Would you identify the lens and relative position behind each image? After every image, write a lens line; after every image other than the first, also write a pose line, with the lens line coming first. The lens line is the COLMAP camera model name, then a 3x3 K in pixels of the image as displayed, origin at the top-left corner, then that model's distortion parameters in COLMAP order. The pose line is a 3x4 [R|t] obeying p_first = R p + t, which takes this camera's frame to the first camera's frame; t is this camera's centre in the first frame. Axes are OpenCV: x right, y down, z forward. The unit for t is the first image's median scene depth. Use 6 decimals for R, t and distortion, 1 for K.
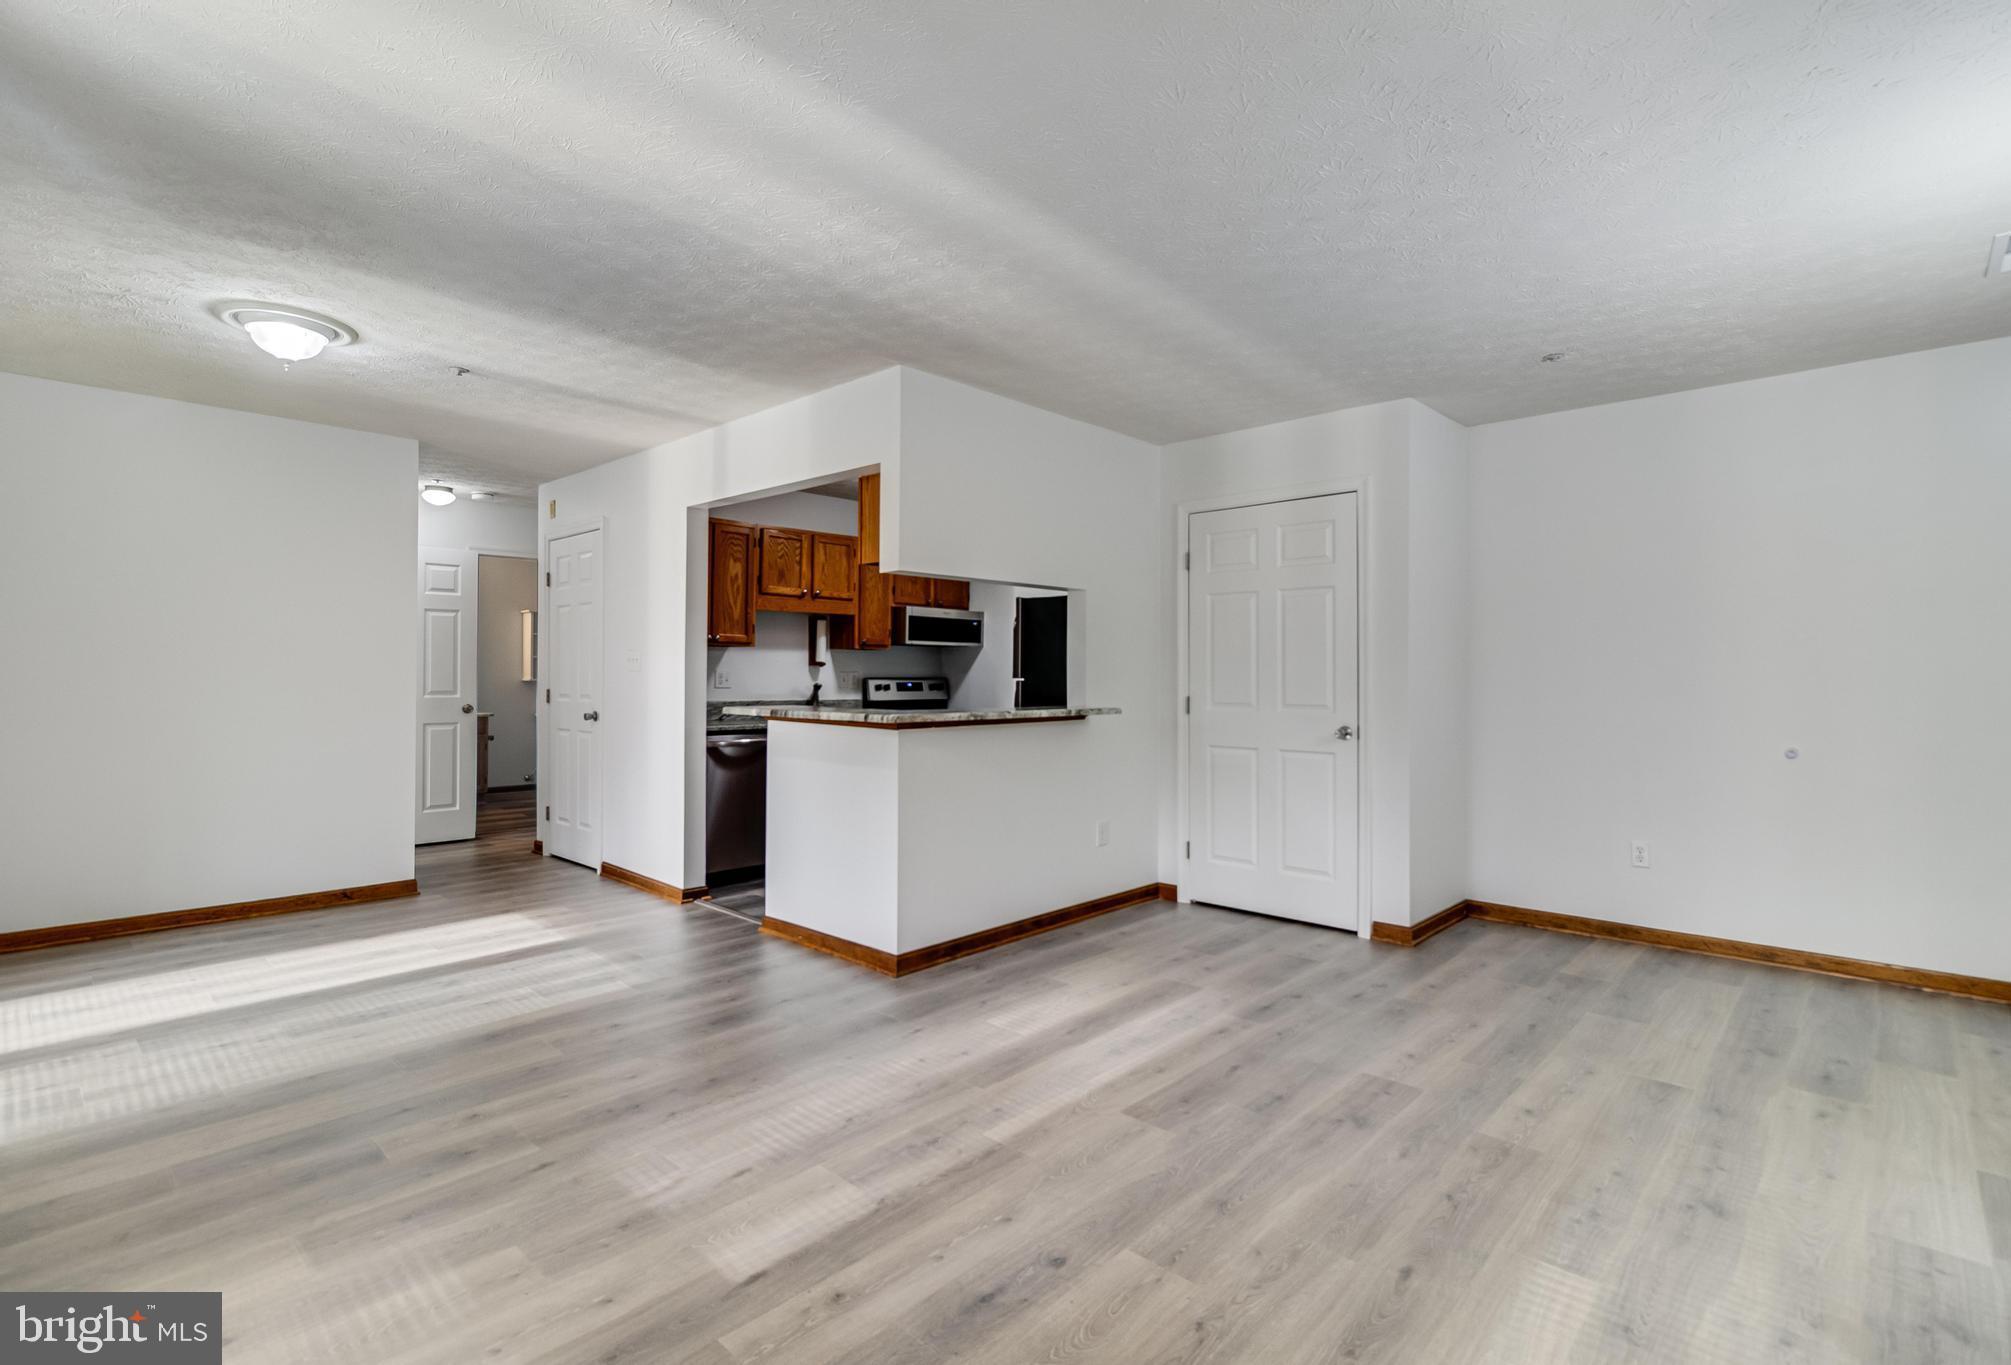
lens RADIAL K [[951.4, 0, 1036.3], [0, 951.4, 673.3], [0, 0, 1]] dist [-0.000478, 0.000196]
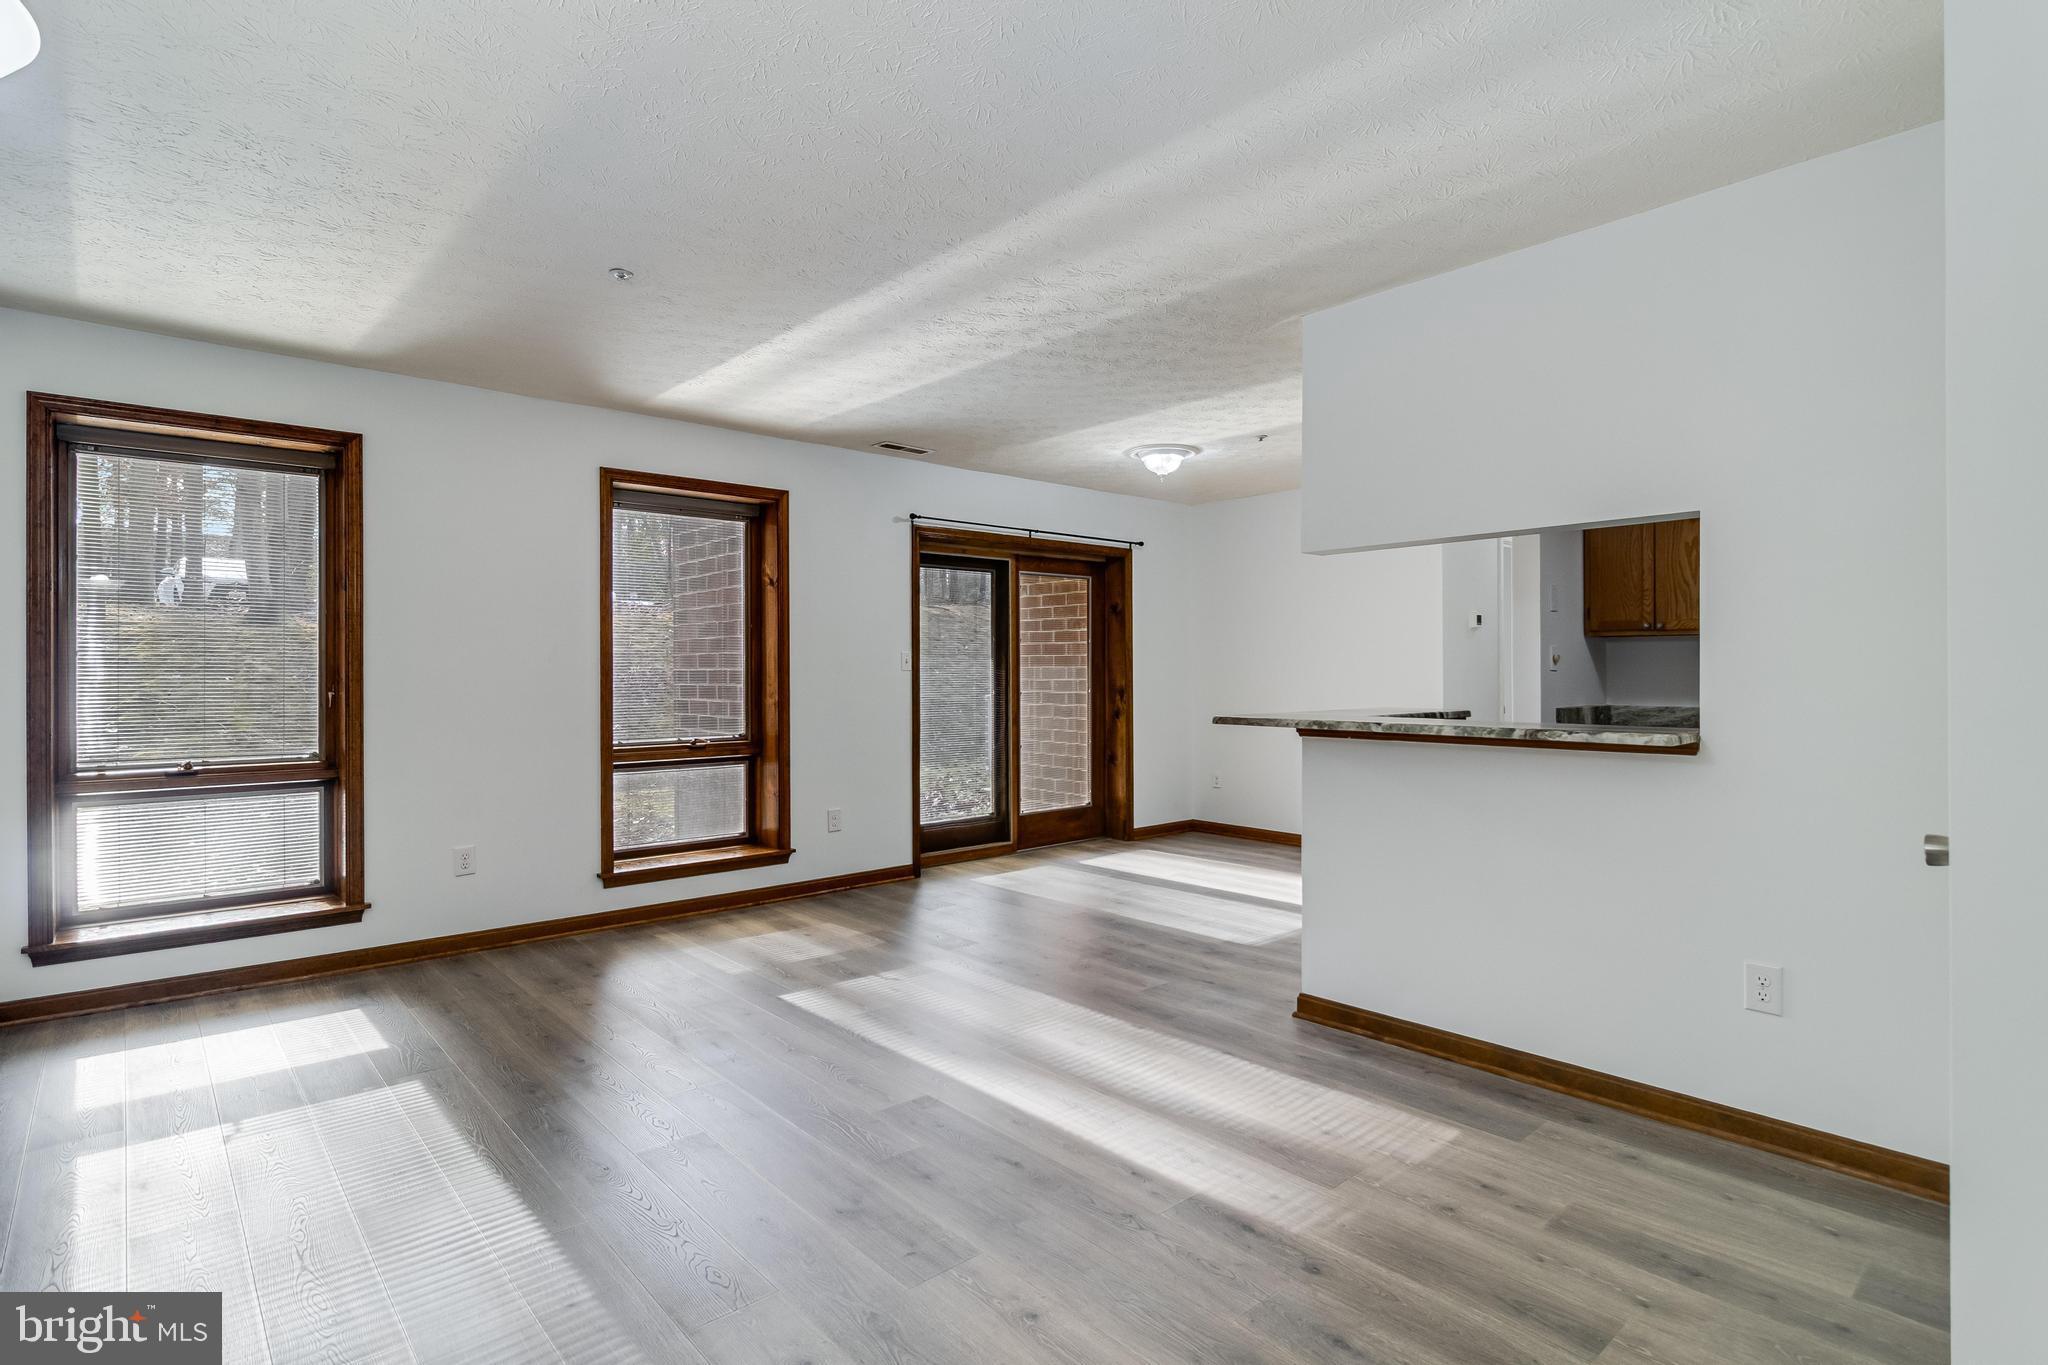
lens RADIAL K [[1019.1, 0, 1011.6], [0, 1019.1, 672.5], [0, 0, 1]] dist [0.001874, 0.001103]
pose [[-0.116734, -0.002371, -0.993160, 0.930681], [0.004038, 0.999988, -0.002862, 0.003665], [0.993155, -0.004345, -0.116723, 0.964056]]
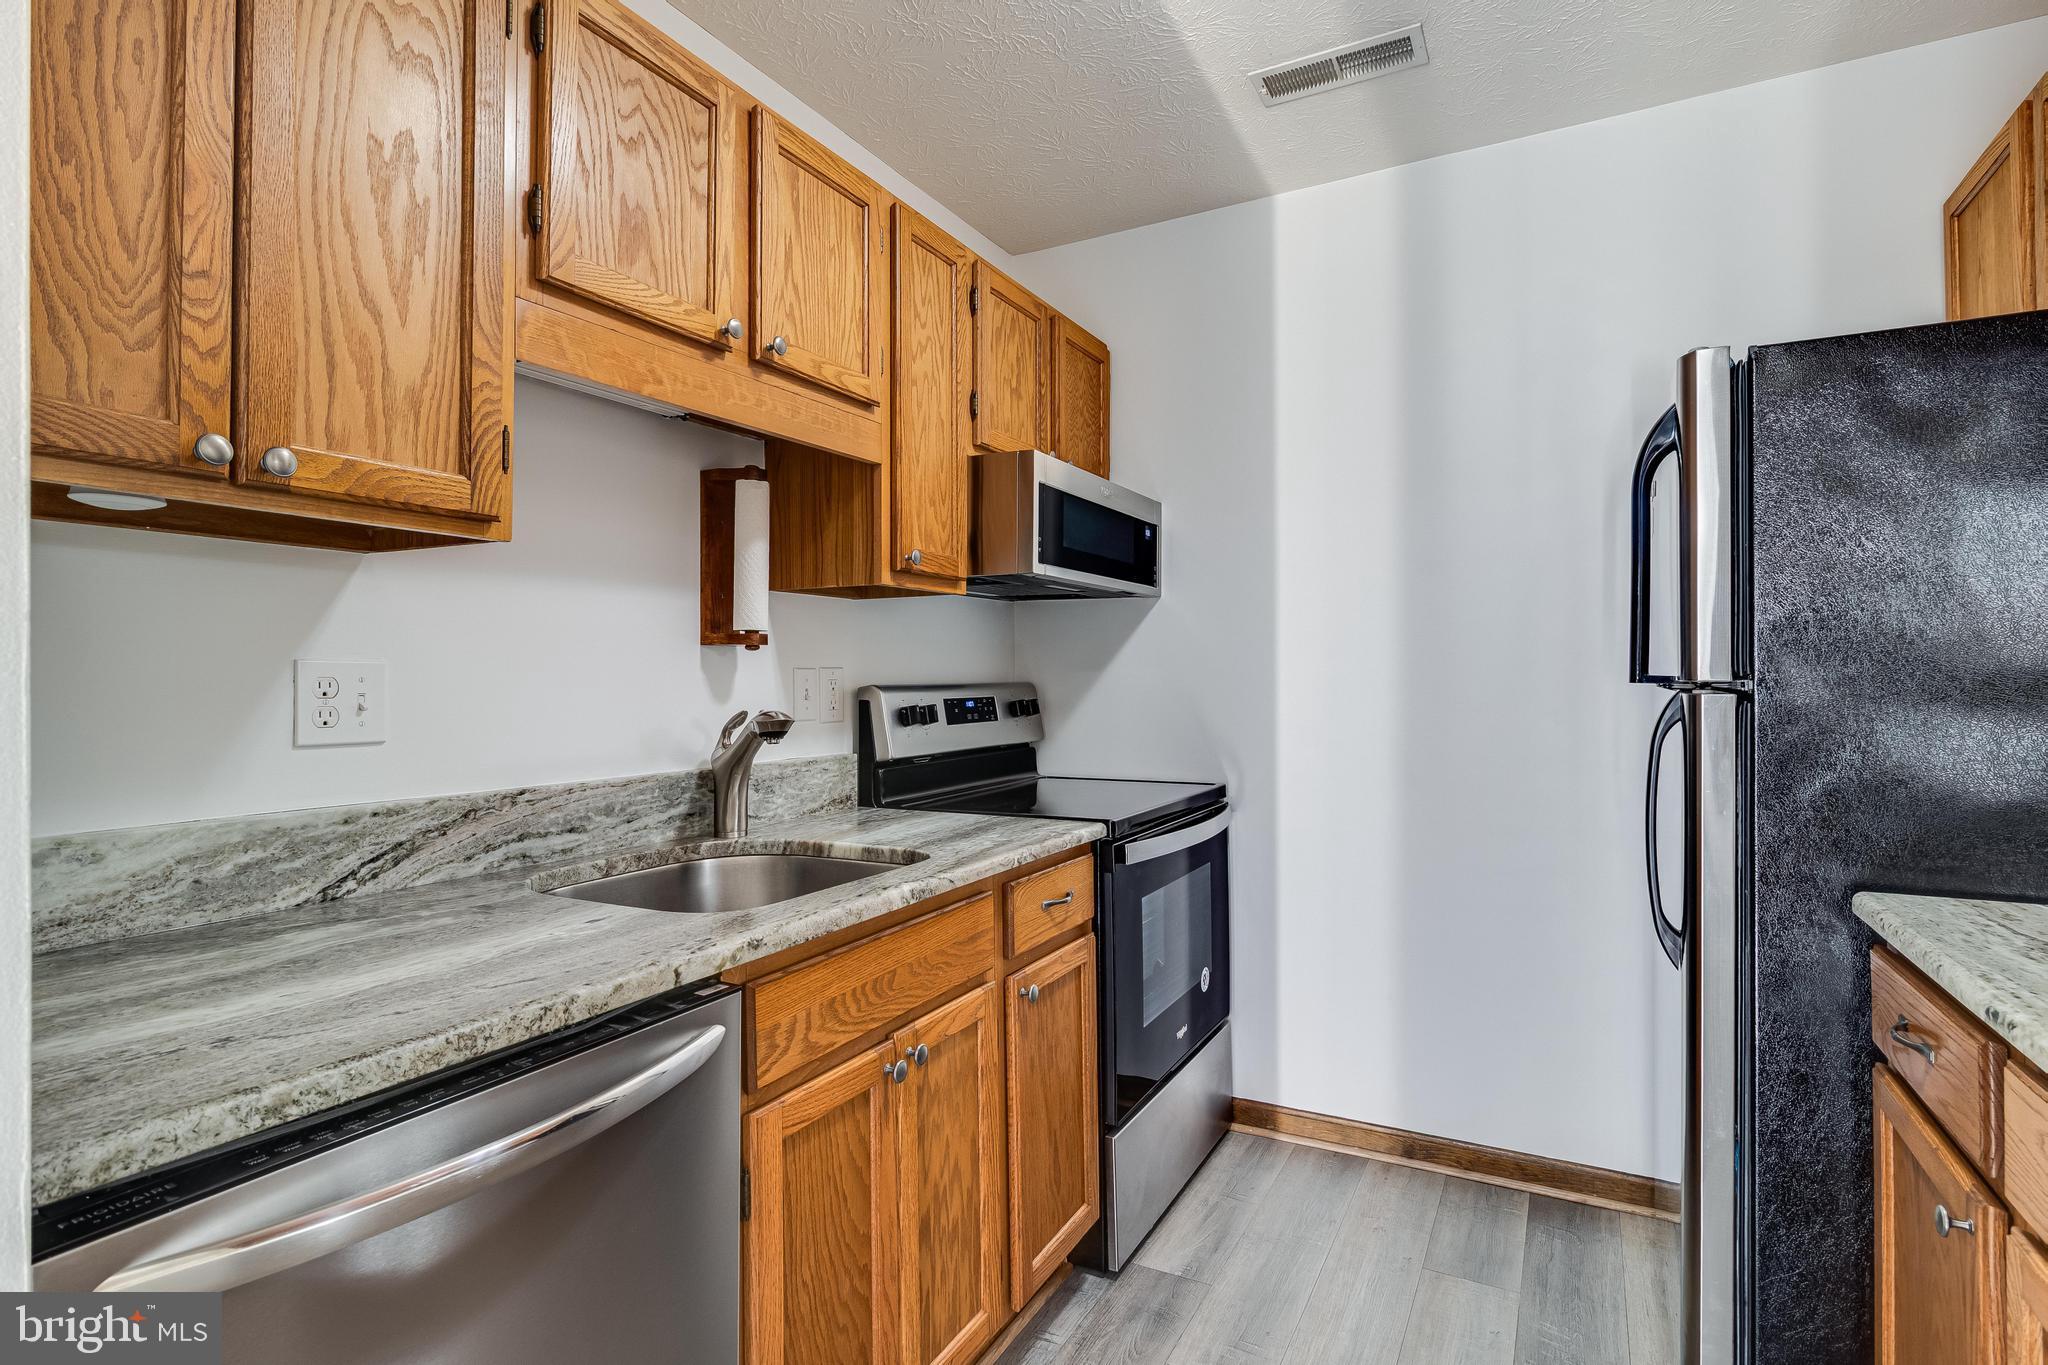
lens RADIAL K [[1019.1, 0, 1033.0], [0, 1019.1, 673.6], [0, 0, 1]] dist [0.001874, 0.001103]
pose [[0.967847, -0.008638, 0.251390, -0.428581], [0.009170, 0.999958, -0.000945, 0.002861], [-0.251371, 0.003220, 0.967885, 1.344056]]
